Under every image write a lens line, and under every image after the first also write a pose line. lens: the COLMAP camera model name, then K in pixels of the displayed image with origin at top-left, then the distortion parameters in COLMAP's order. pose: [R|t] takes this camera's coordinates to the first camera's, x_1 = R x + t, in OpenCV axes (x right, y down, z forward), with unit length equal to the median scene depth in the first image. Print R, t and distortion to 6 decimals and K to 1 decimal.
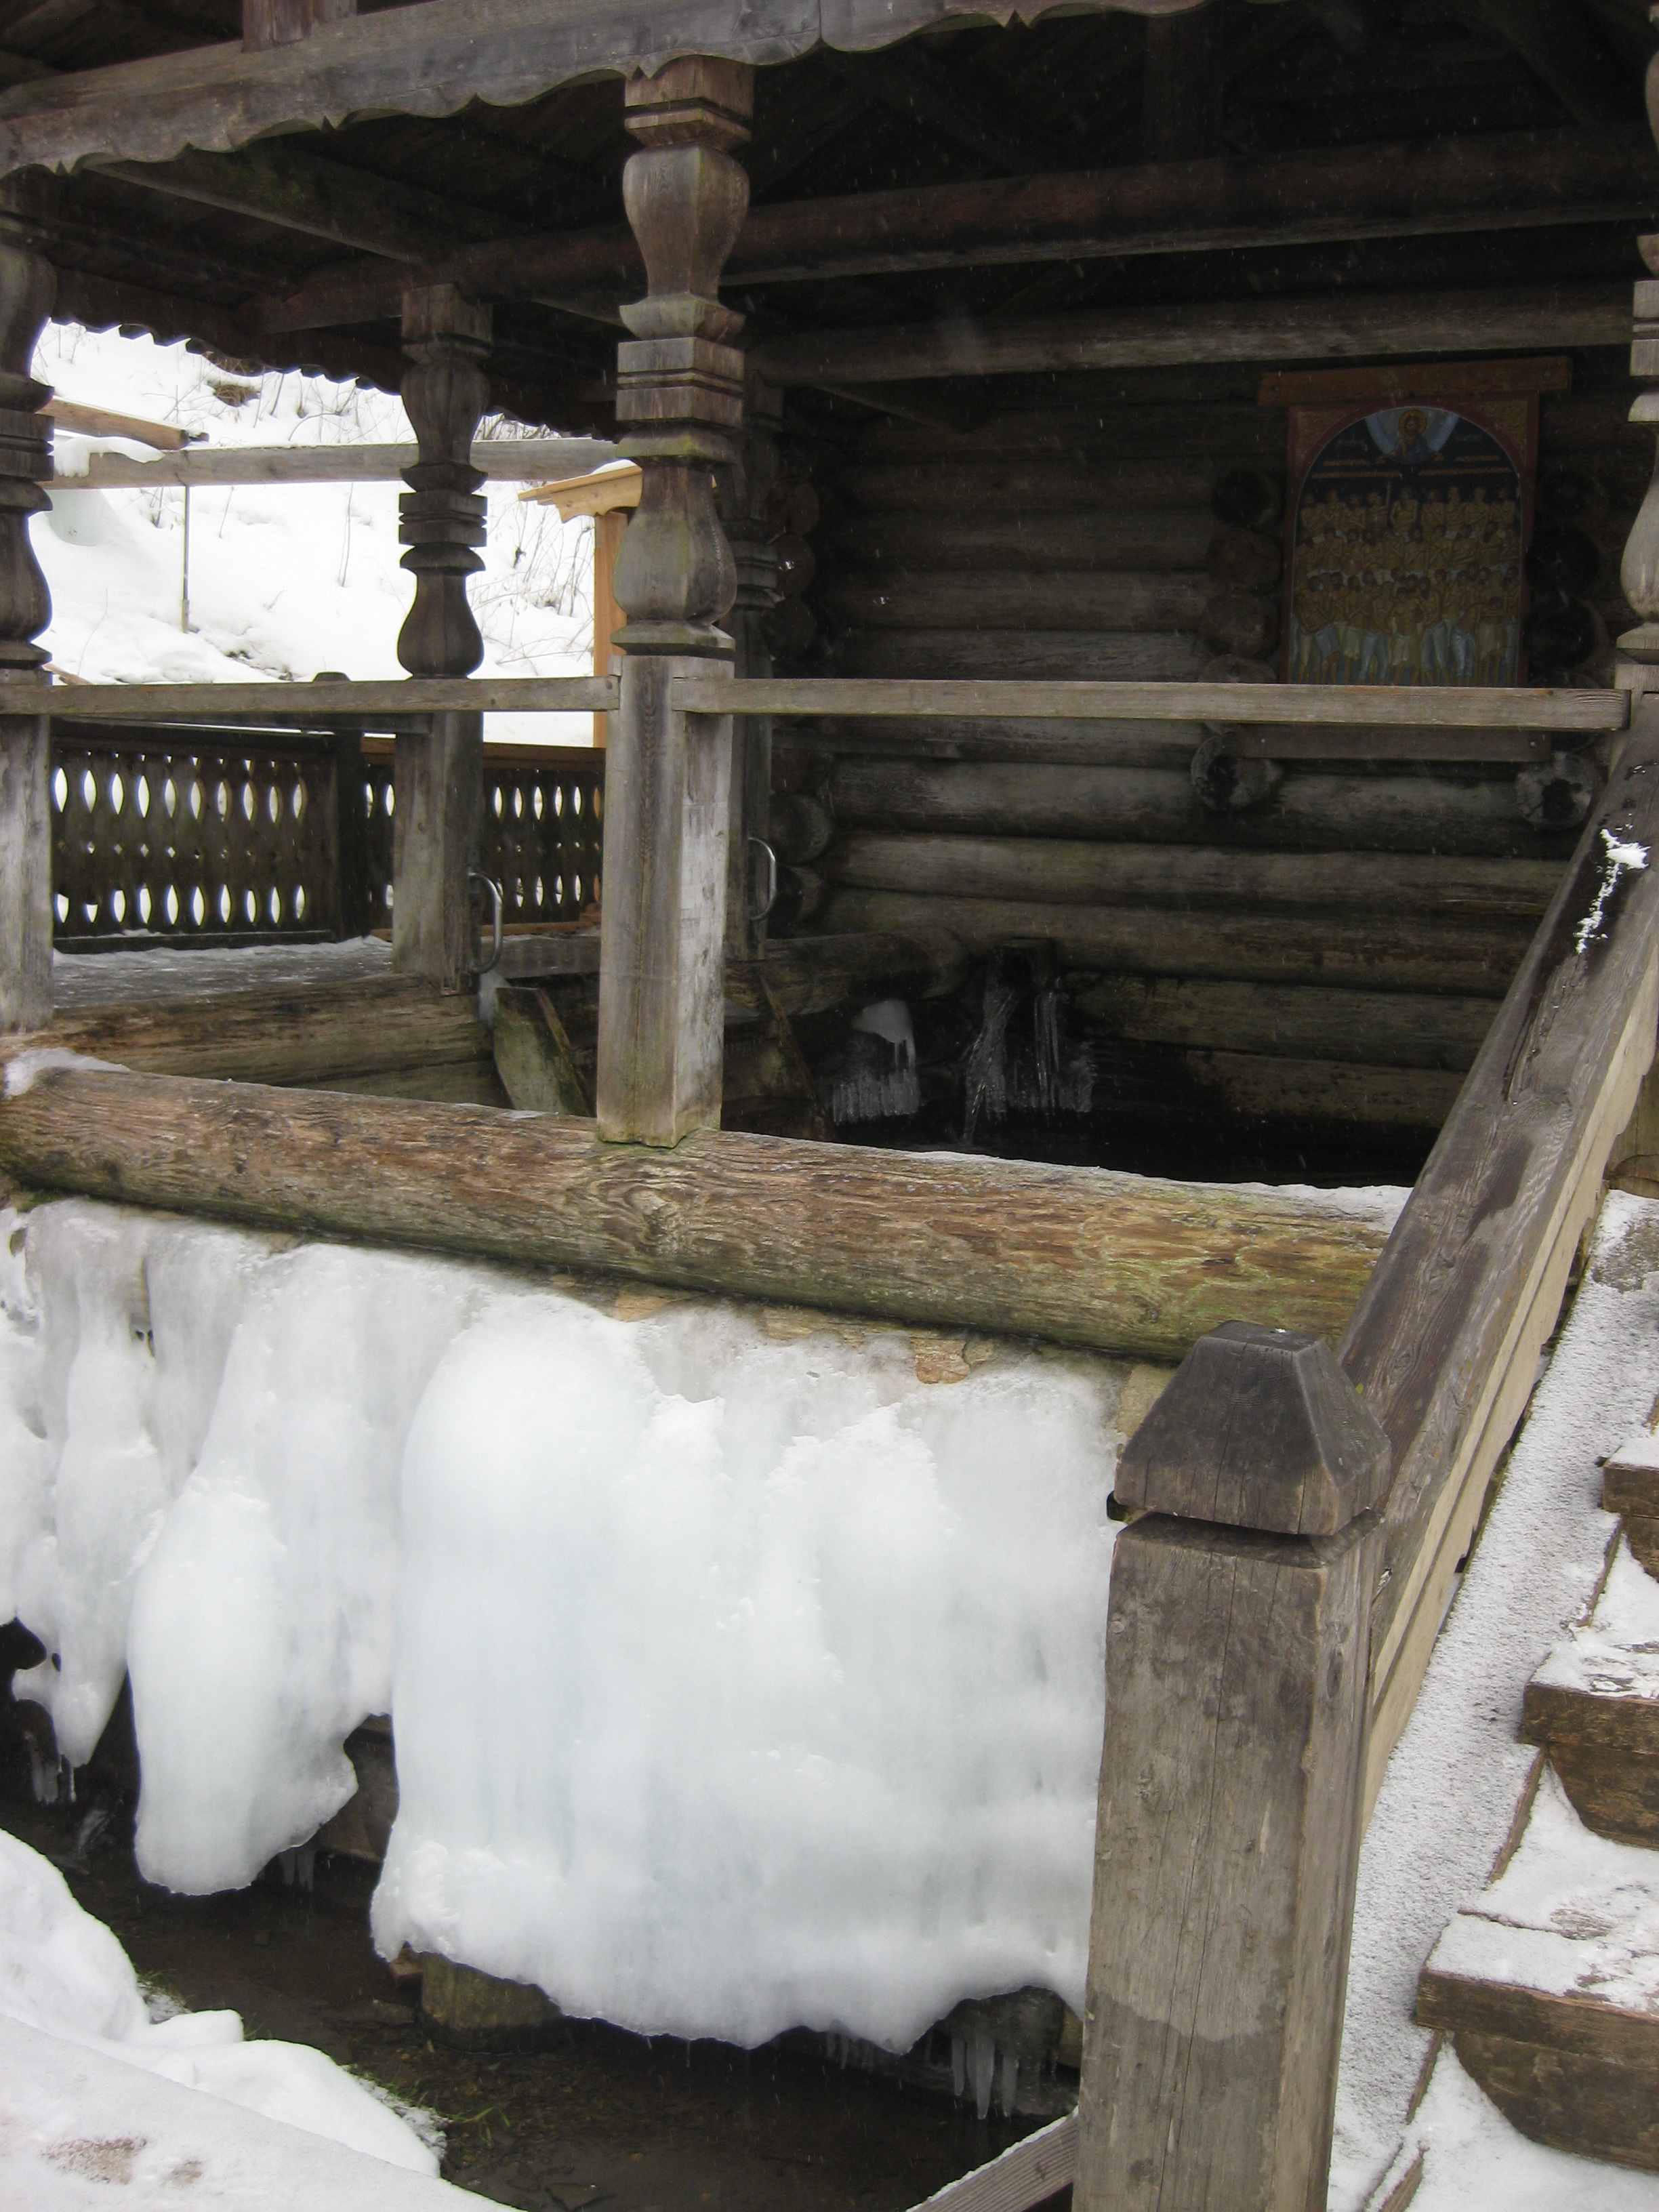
lens RADIAL K [[2411.8, 0, 834.2], [0, 2411.8, 1103.1], [0, 0, 1]] dist [-0.133002, 0.000000]
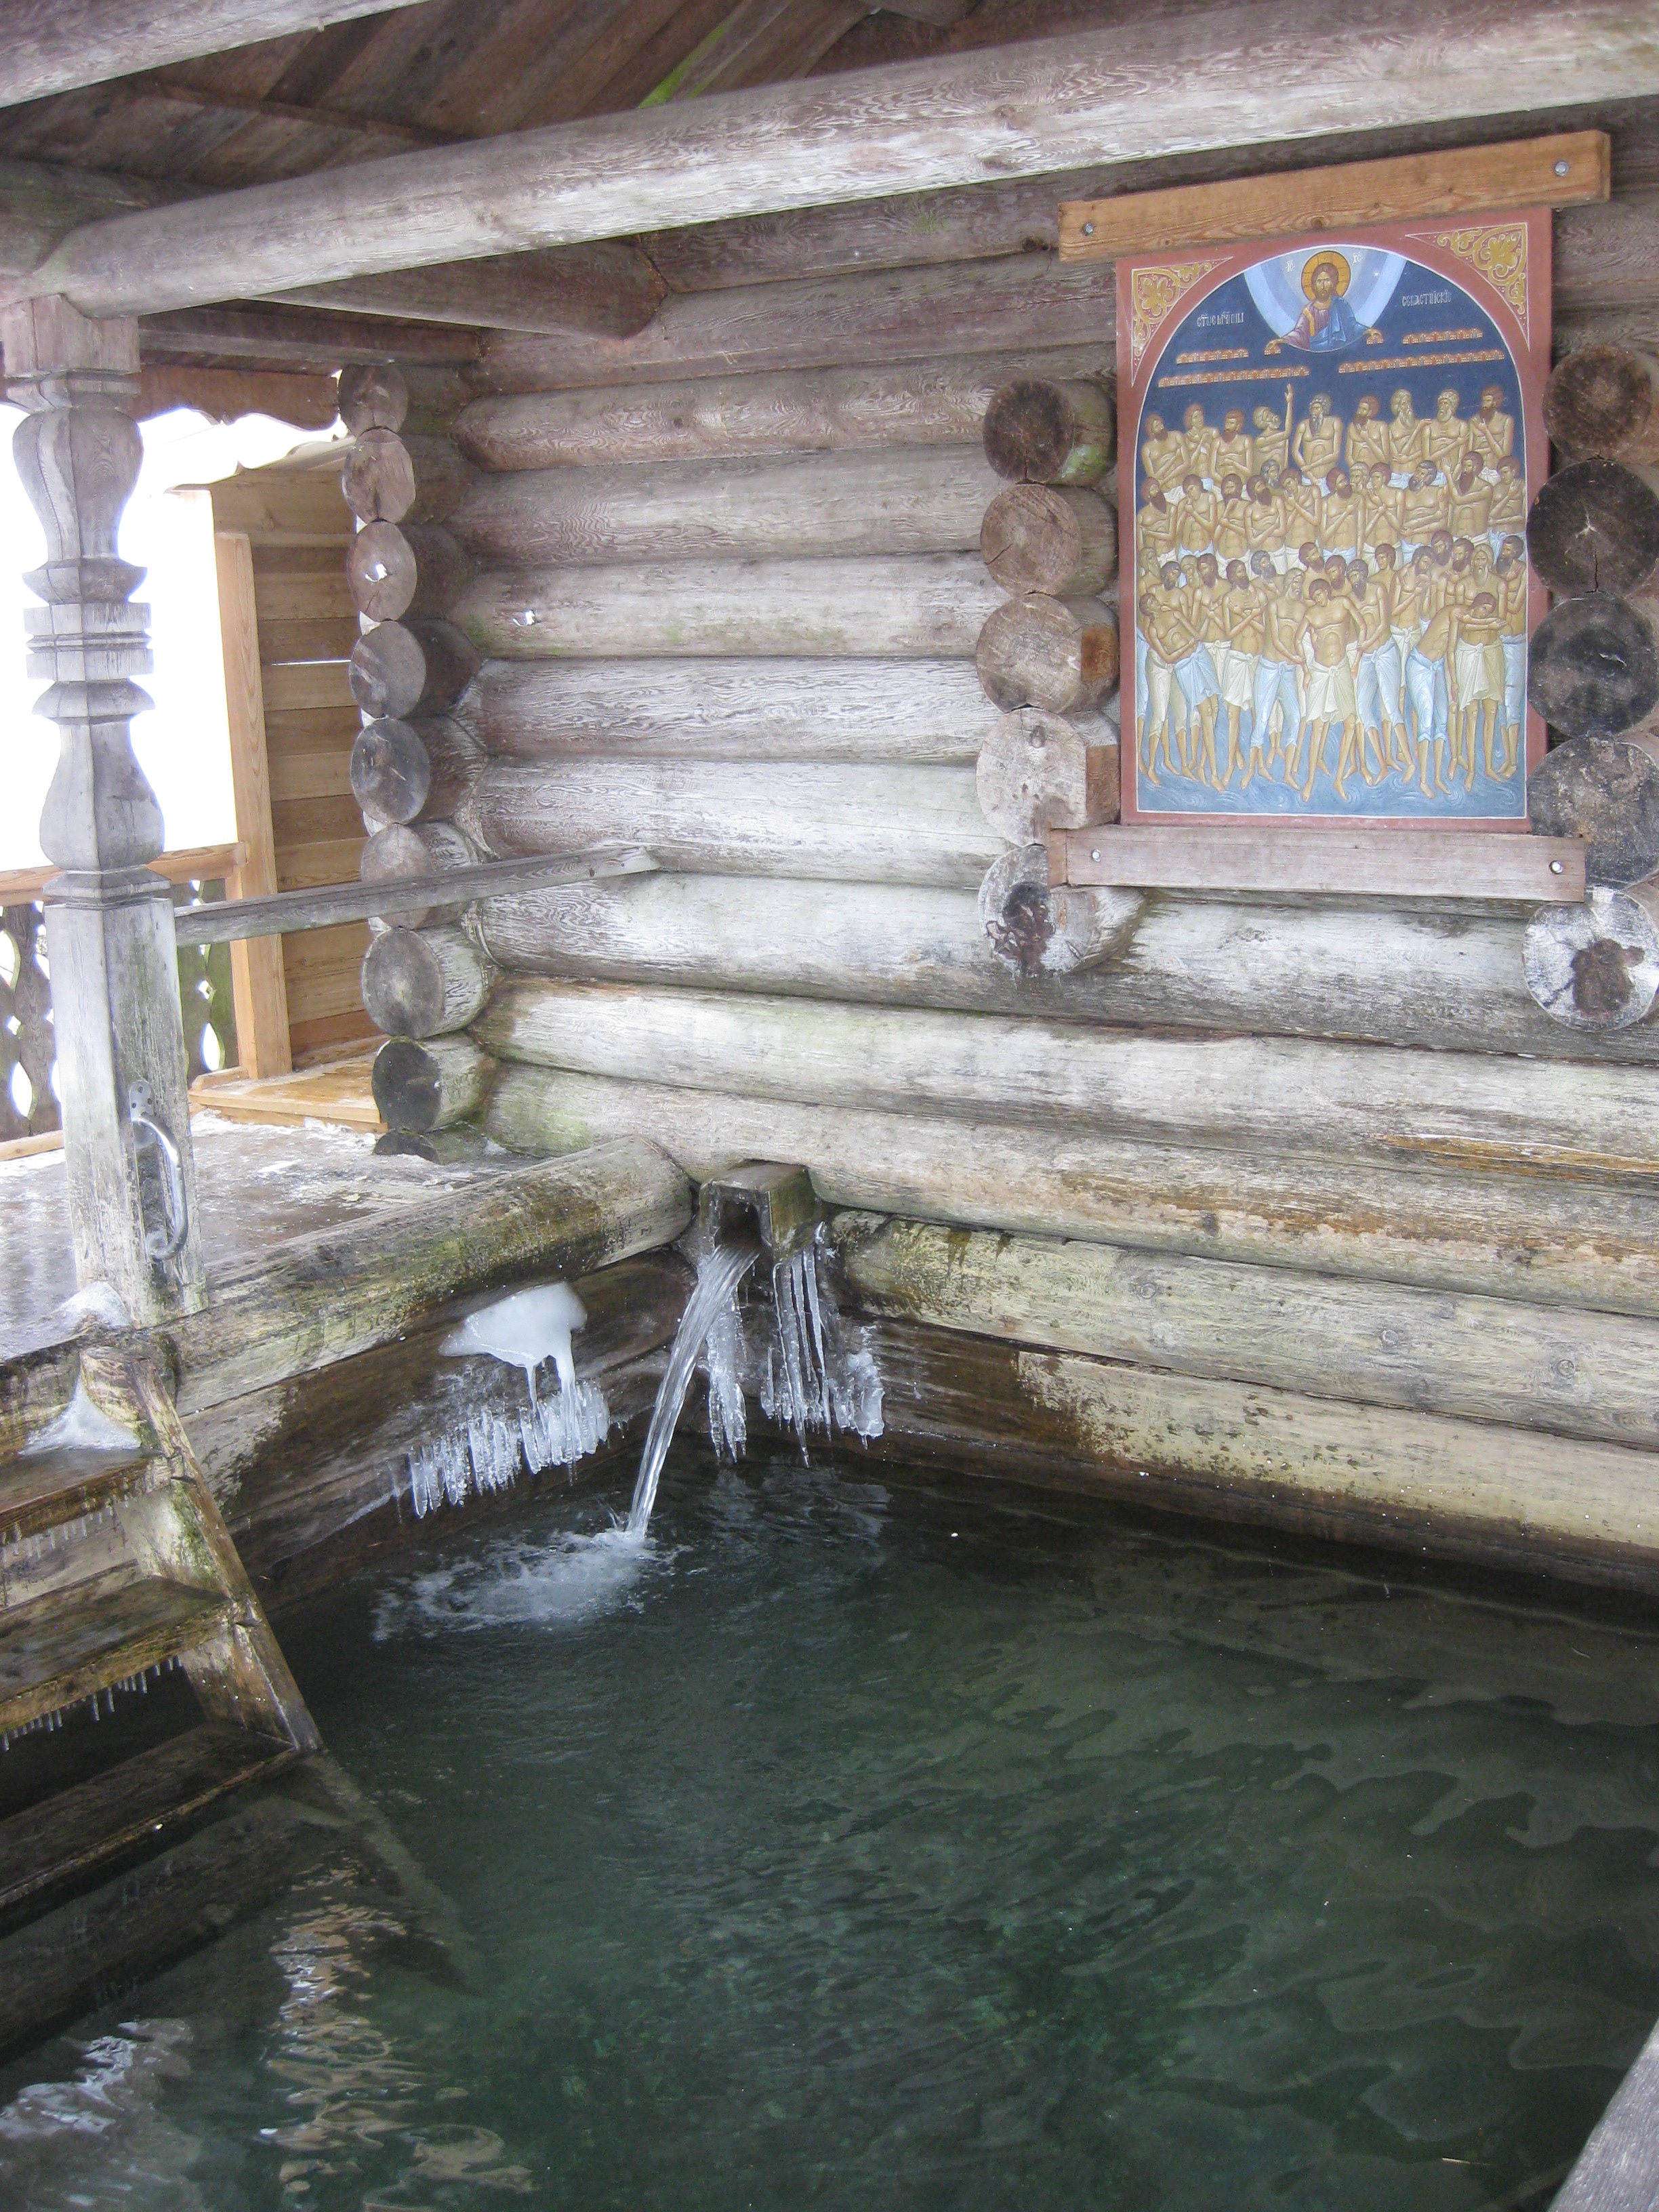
lens RADIAL K [[2411.8, 0, 836.2], [0, 2411.8, 1116.0], [0, 0, 1]] dist [-0.133002, 0.000000]
pose [[0.993295, -0.035657, -0.109970, 0.178669], [0.043753, 0.996437, 0.072105, -0.133540], [0.107007, -0.076434, 0.991316, 0.418243]]
